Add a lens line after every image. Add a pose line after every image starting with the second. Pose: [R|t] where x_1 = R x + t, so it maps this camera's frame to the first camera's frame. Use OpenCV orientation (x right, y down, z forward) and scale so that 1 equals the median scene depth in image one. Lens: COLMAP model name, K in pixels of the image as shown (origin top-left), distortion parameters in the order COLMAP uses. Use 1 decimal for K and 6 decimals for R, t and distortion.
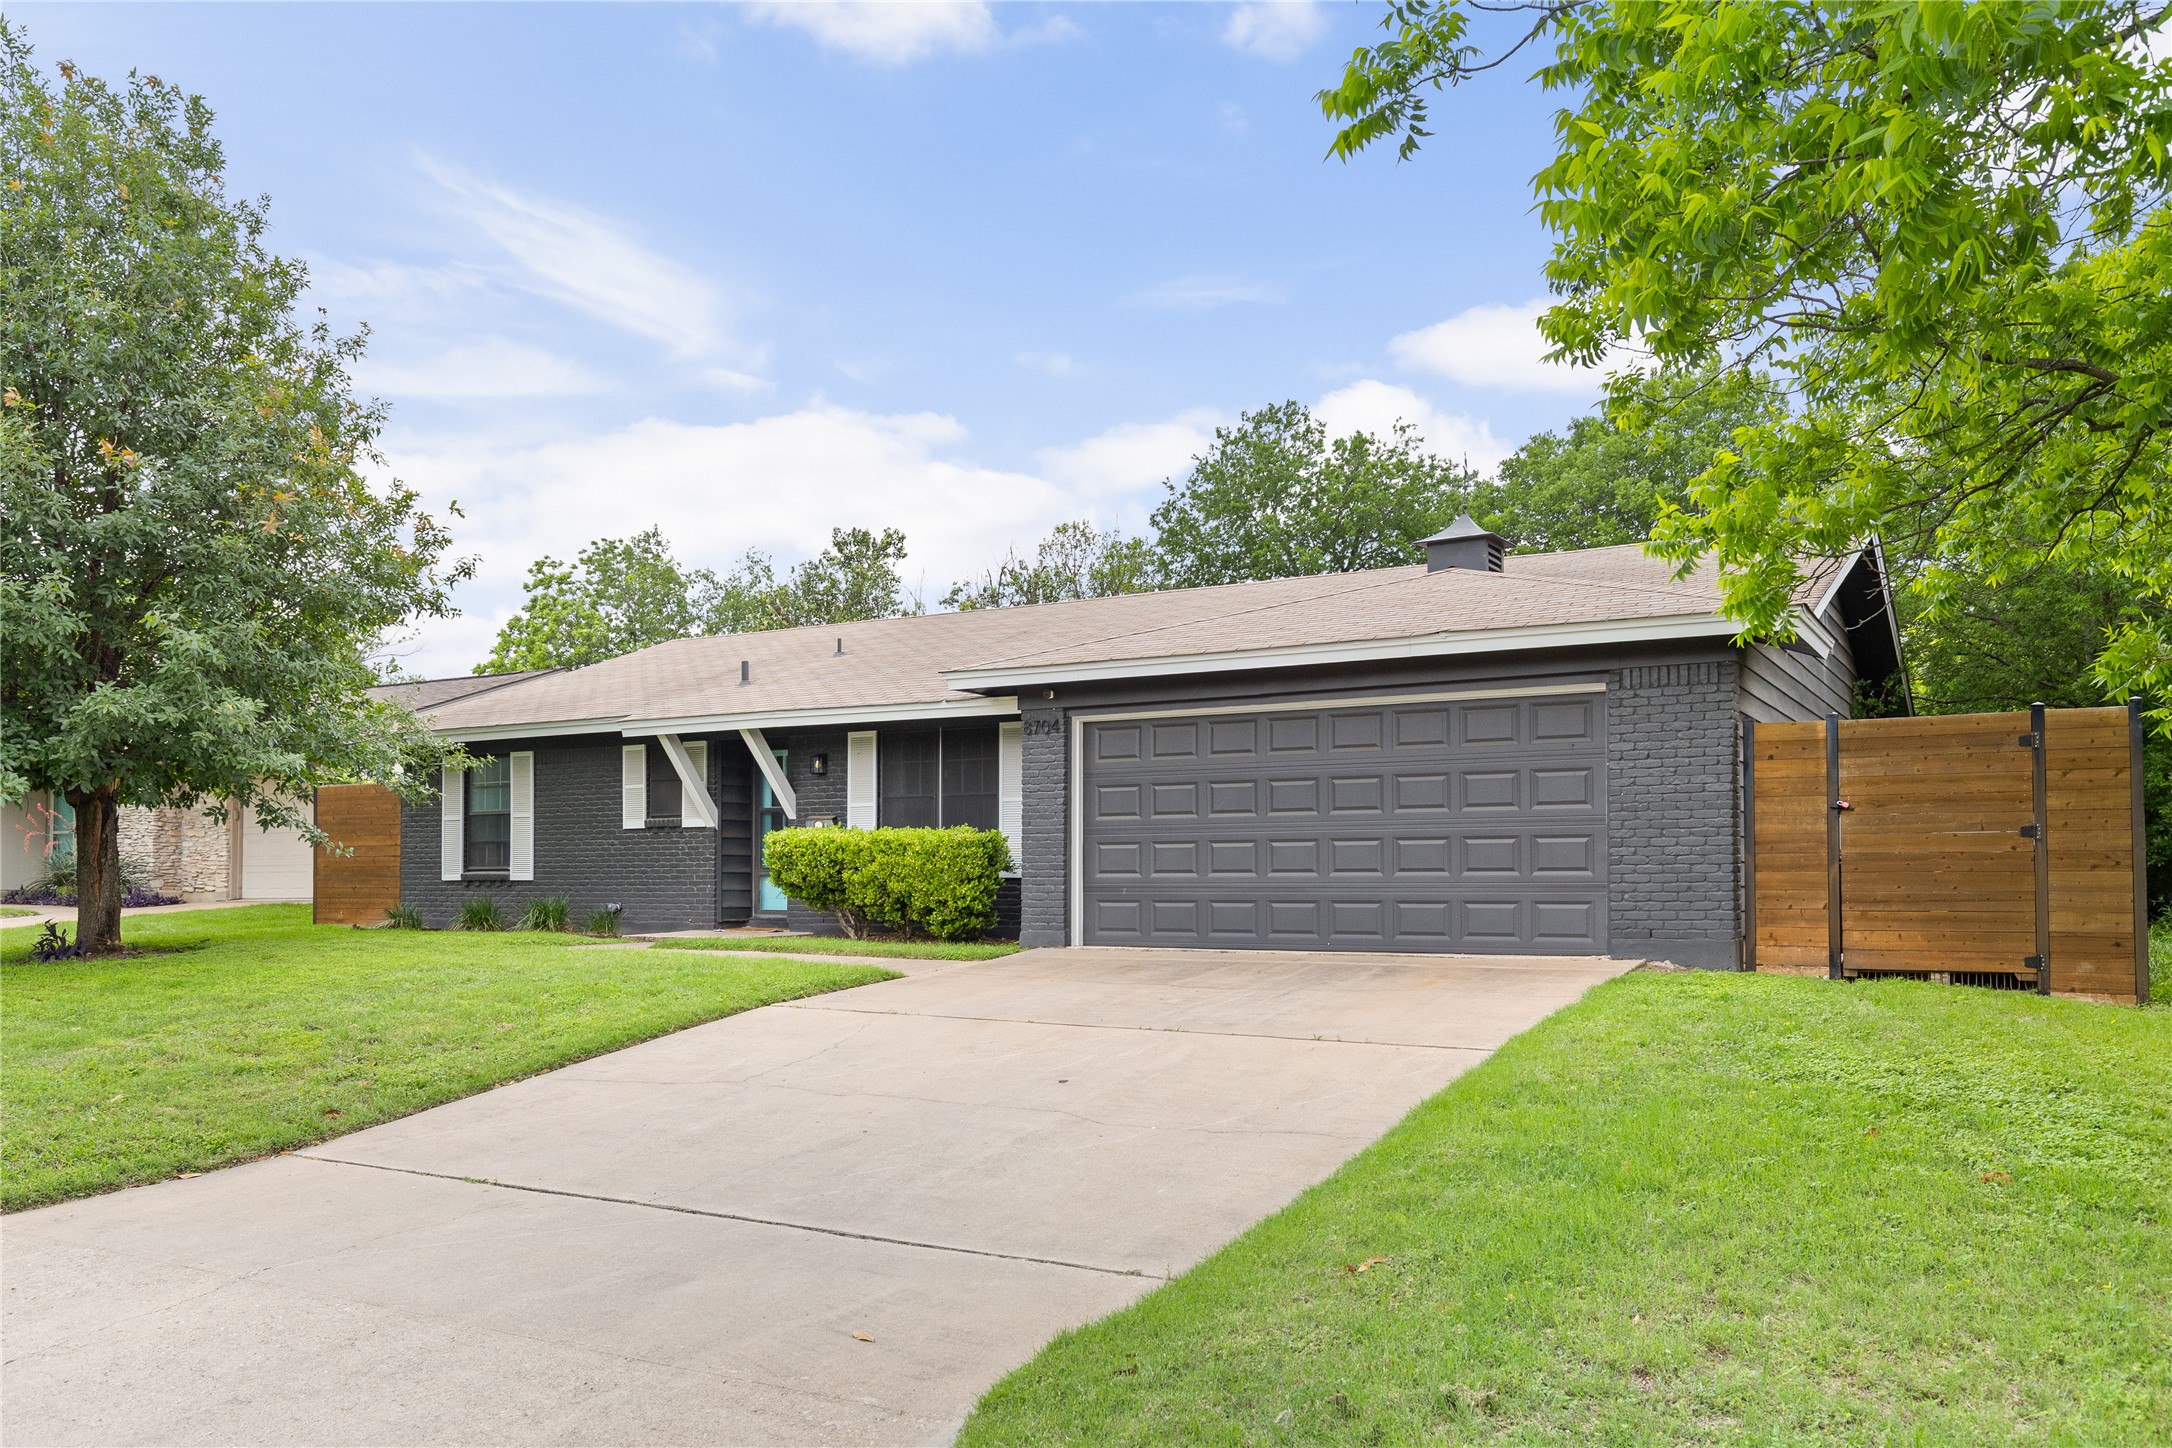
lens RADIAL K [[1542.2, 0, 1083.1], [0, 1542.2, 725.9], [0, 0, 1]] dist [-0.008922, -0.001958]
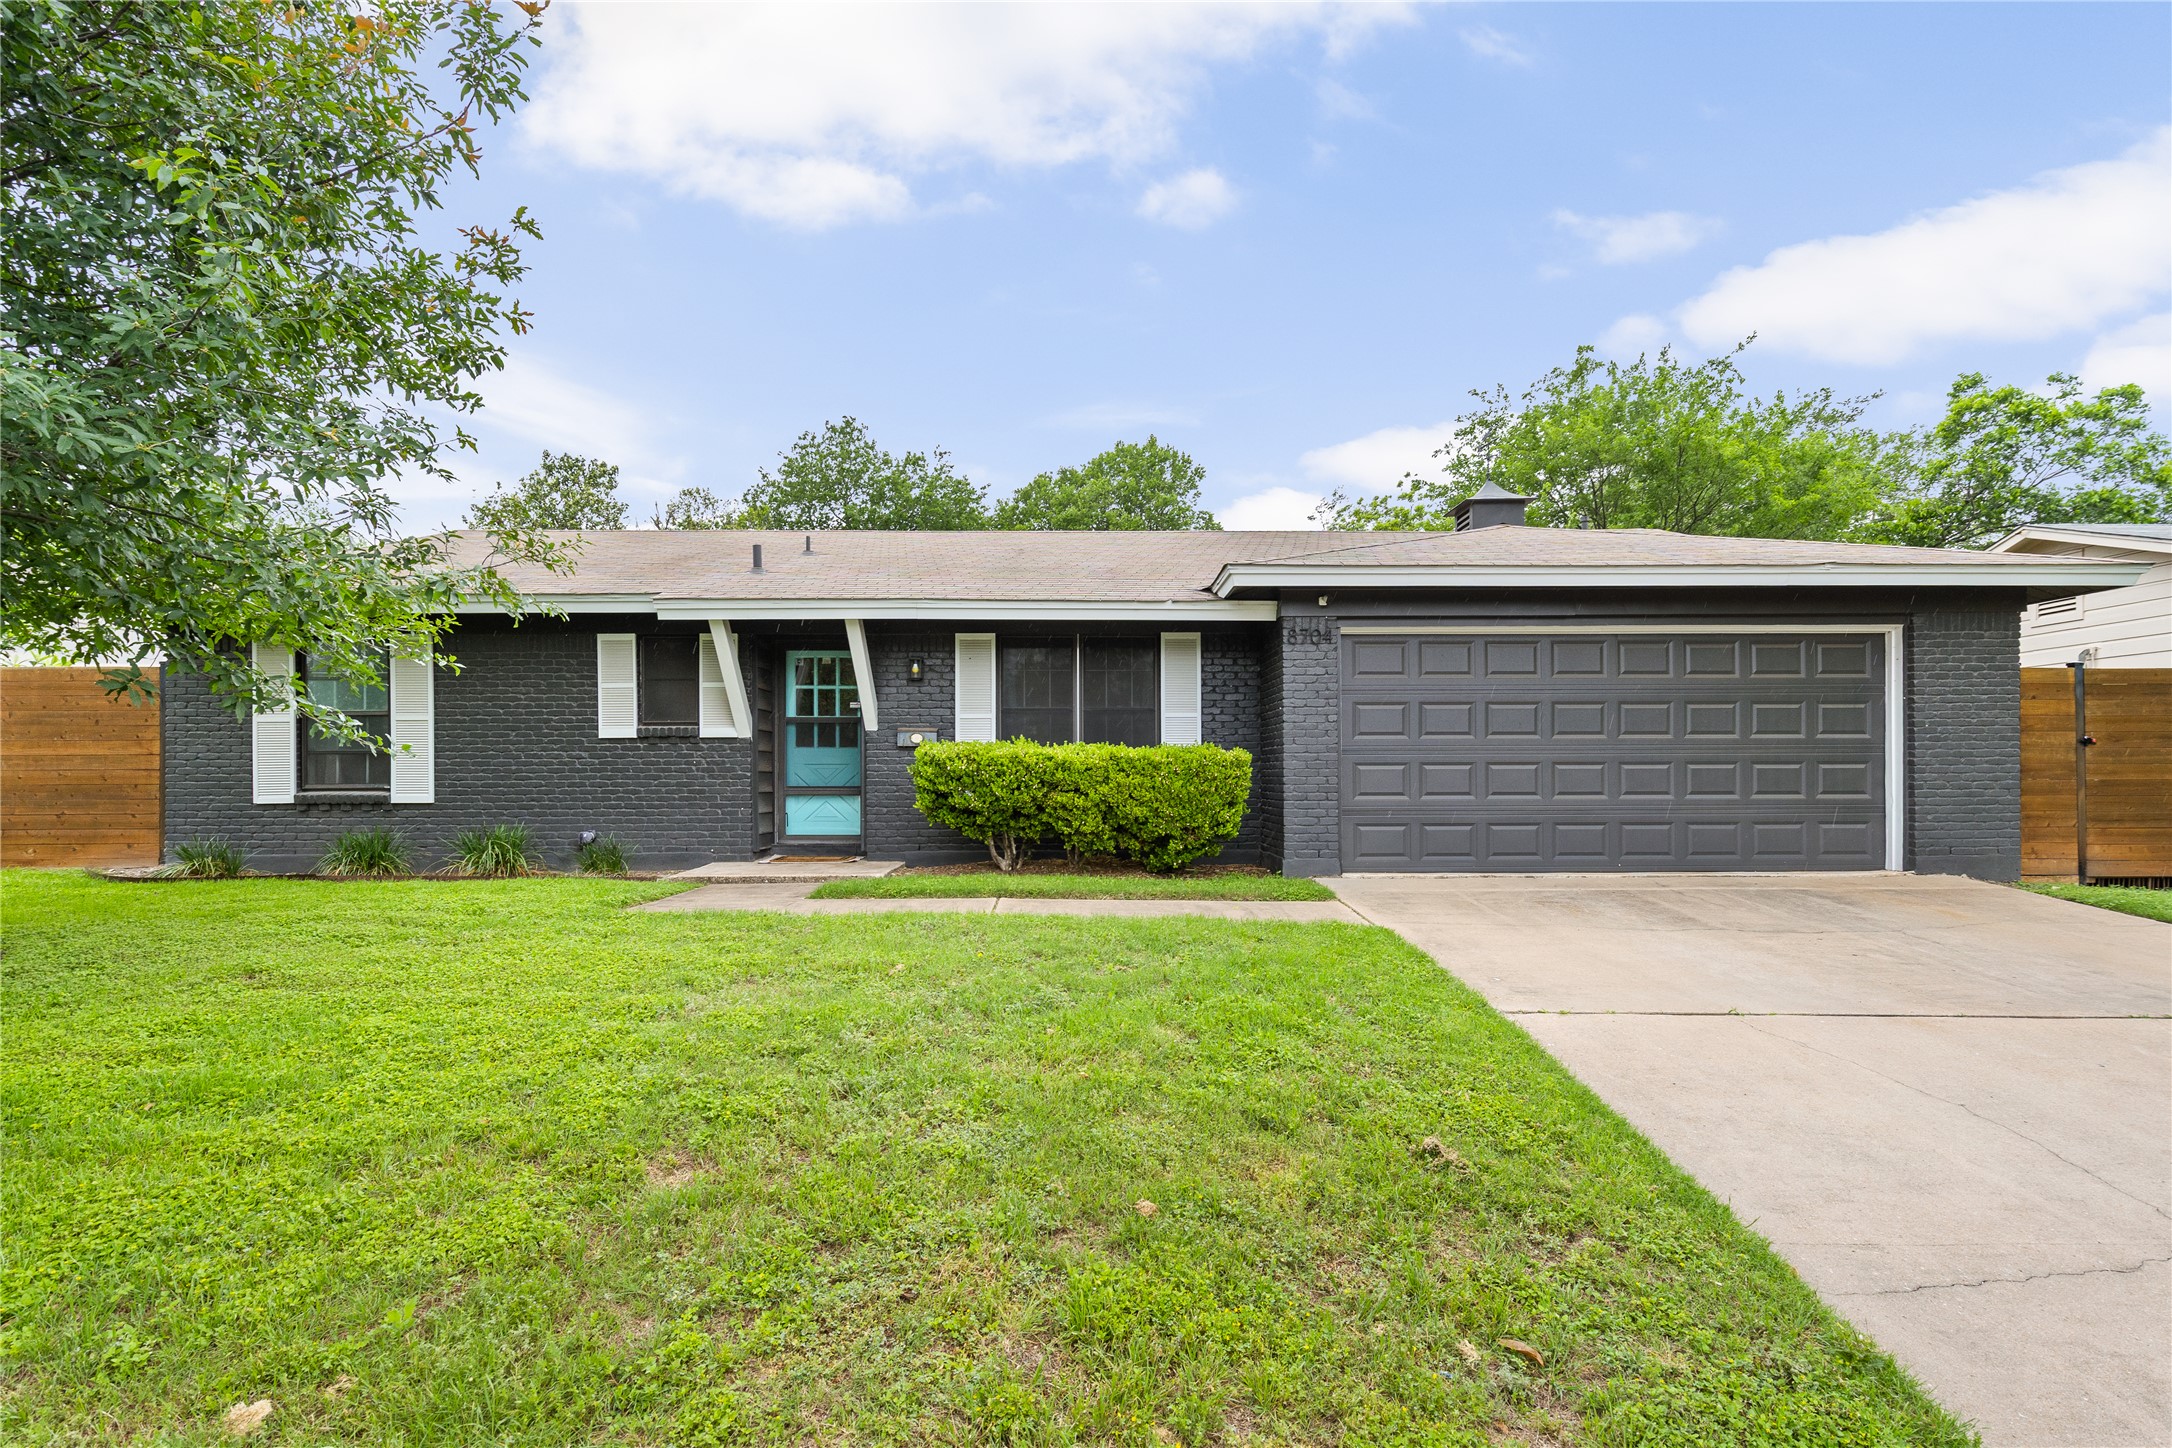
lens RADIAL K [[1013.7, 0, 1094.3], [0, 1013.7, 733.6], [0, 0, 1]] dist [0.004443, 0.000166]
pose [[0.868481, 0.022114, 0.495228, -0.370995], [-0.047792, 0.998086, 0.039245, 0.035227], [-0.493413, -0.057751, 0.867876, 0.464242]]
